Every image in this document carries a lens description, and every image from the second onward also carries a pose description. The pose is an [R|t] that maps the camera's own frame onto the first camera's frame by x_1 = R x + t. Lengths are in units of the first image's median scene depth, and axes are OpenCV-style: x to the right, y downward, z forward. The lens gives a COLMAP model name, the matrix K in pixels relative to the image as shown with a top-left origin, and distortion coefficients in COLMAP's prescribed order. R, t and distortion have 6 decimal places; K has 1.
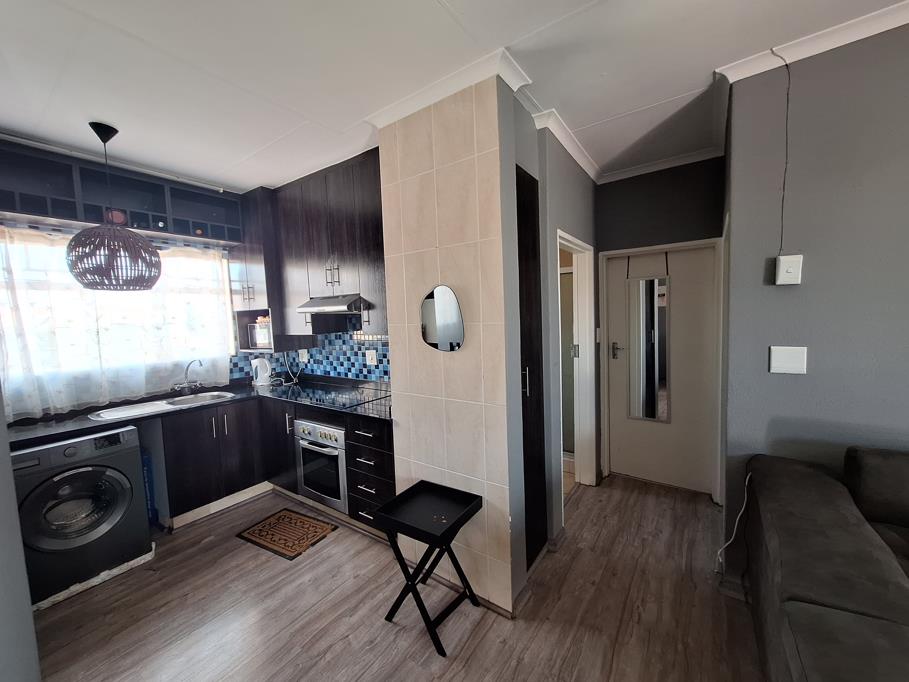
lens RADIAL K [[361.4, 0, 454.5], [0, 361.4, 341.0], [0, 0, 1]] dist [-0.001504, 0.002575]
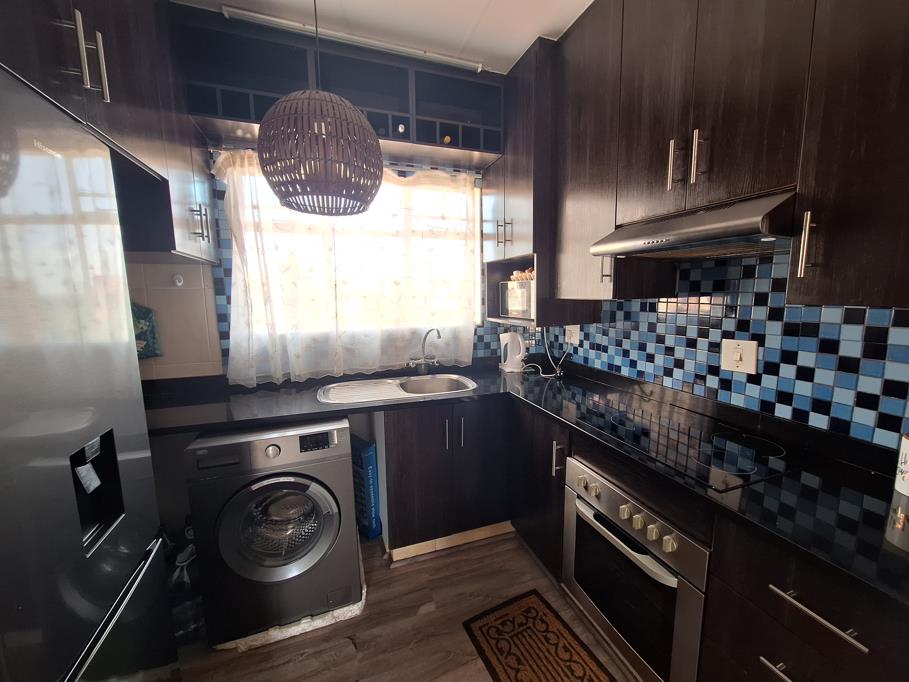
lens RADIAL K [[361.4, 0, 454.5], [0, 361.4, 341.0], [0, 0, 1]] dist [-0.001504, 0.002575]
pose [[0.813059, 0.103900, -0.572834, -0.248640], [-0.058730, 0.993564, 0.096854, 0.004035], [0.579211, -0.045105, 0.813929, 0.405342]]
